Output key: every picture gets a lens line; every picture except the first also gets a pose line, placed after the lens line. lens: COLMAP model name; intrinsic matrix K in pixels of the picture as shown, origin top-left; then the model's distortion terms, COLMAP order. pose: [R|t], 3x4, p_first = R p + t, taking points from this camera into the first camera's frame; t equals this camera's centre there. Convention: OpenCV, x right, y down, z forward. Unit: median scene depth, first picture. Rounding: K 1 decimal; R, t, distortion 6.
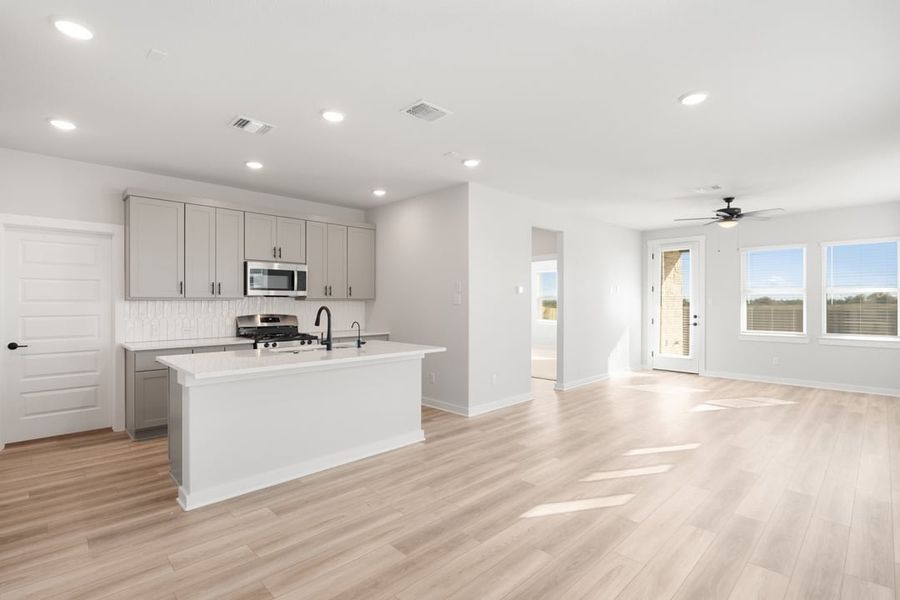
lens RADIAL K [[420.8, 0, 443.4], [0, 420.8, 304.9], [0, 0, 1]] dist [-0.005622, -0.002492]
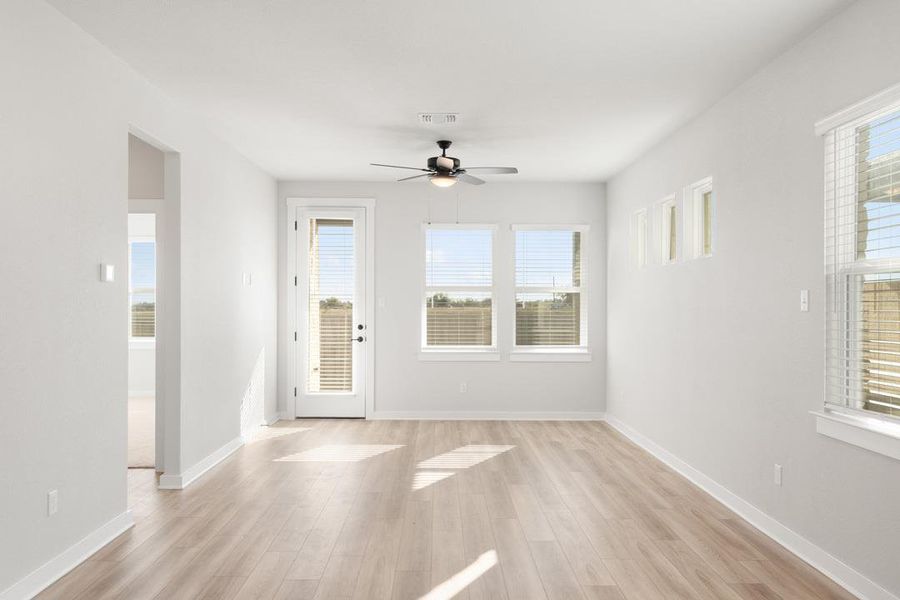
lens RADIAL K [[687.1, 0, 440.8], [0, 687.1, 304.6], [0, 0, 1]] dist [0.003933, -0.001492]
pose [[0.685845, 0.004001, 0.727737, -0.099911], [-0.000151, 0.999986, -0.005355, 0.000211], [-0.727748, 0.003563, 0.685836, 0.330669]]
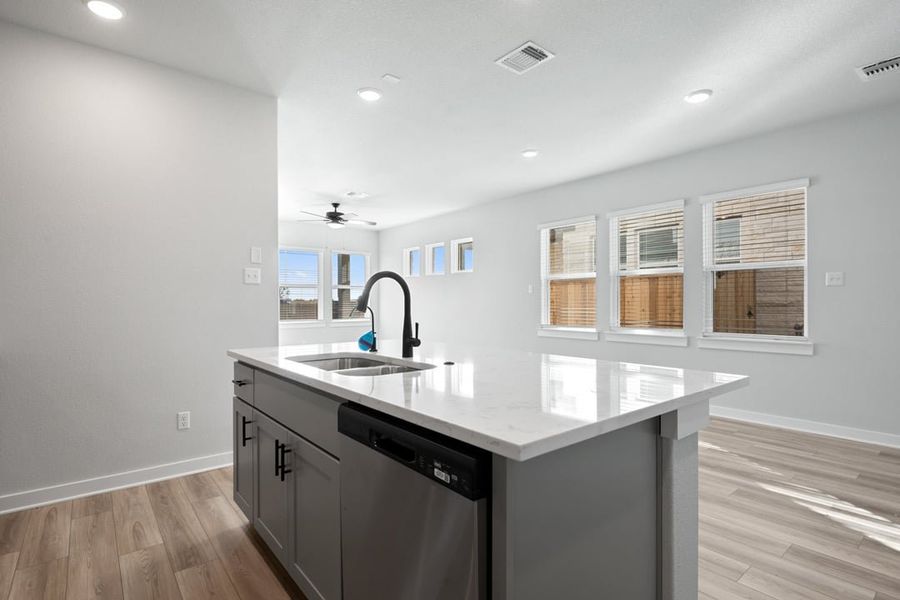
lens RADIAL K [[449.1, 0, 442.9], [0, 449.1, 300.6], [0, 0, 1]] dist [0.003424, -0.003277]
pose [[0.090183, 0.006841, 0.995902, -0.625532], [0.009036, 0.999930, -0.007687, 0.033144], [-0.995884, 0.009692, 0.090115, 0.685858]]
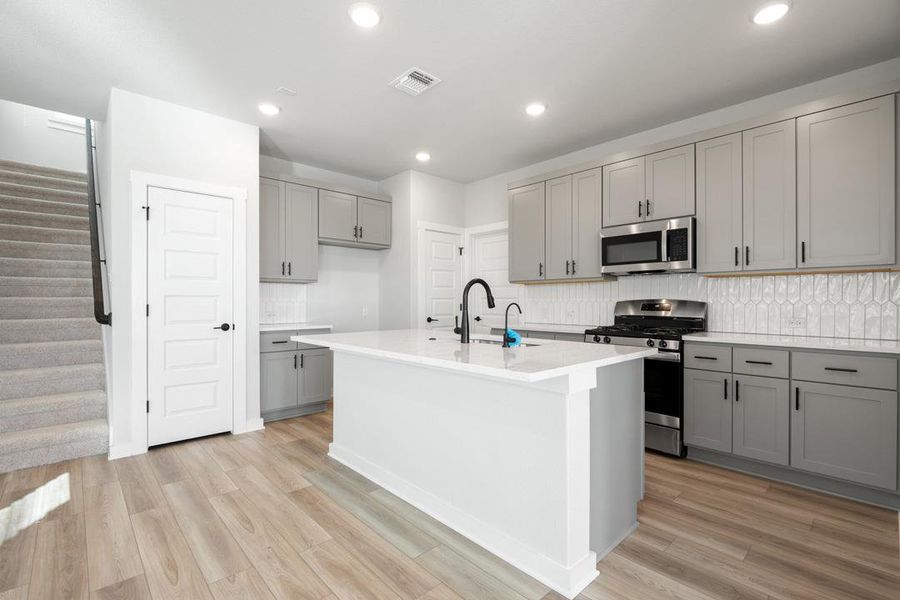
lens RADIAL K [[404.2, 0, 450.8], [0, 404.2, 301.8], [0, 0, 1]] dist [-0.009000, -0.000521]
pose [[-0.010963, 0.001989, -0.999938, 0.284736], [-0.006103, 0.999979, 0.002056, 0.030604], [0.999921, 0.006125, -0.010950, 0.744647]]
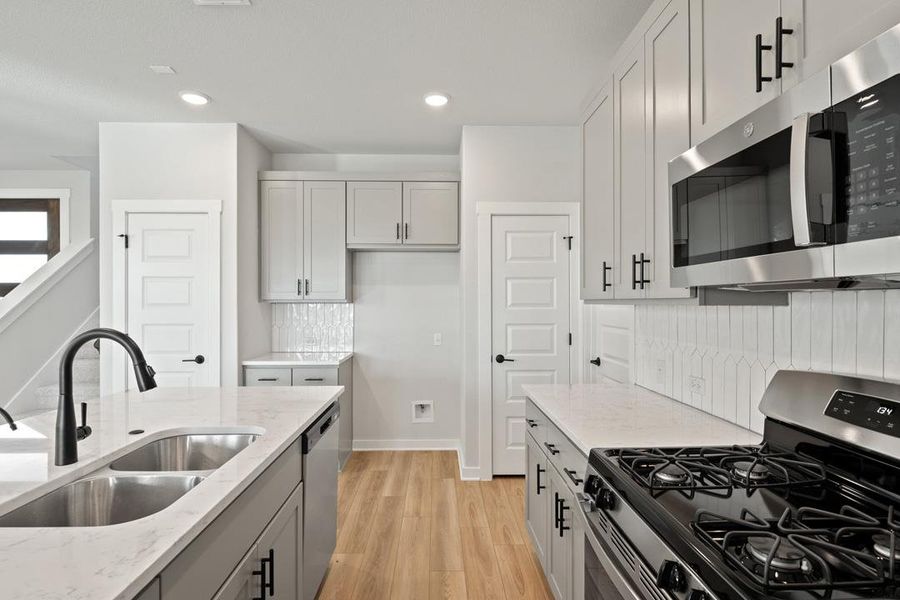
lens RADIAL K [[449.1, 0, 450.1], [0, 449.1, 306.7], [0, 0, 1]] dist [0.003424, -0.003277]
pose [[-0.672273, 0.009992, -0.740236, -0.165666], [-0.002452, 0.999873, 0.015723, -0.015397], [0.740300, 0.012385, -0.672163, 1.103606]]
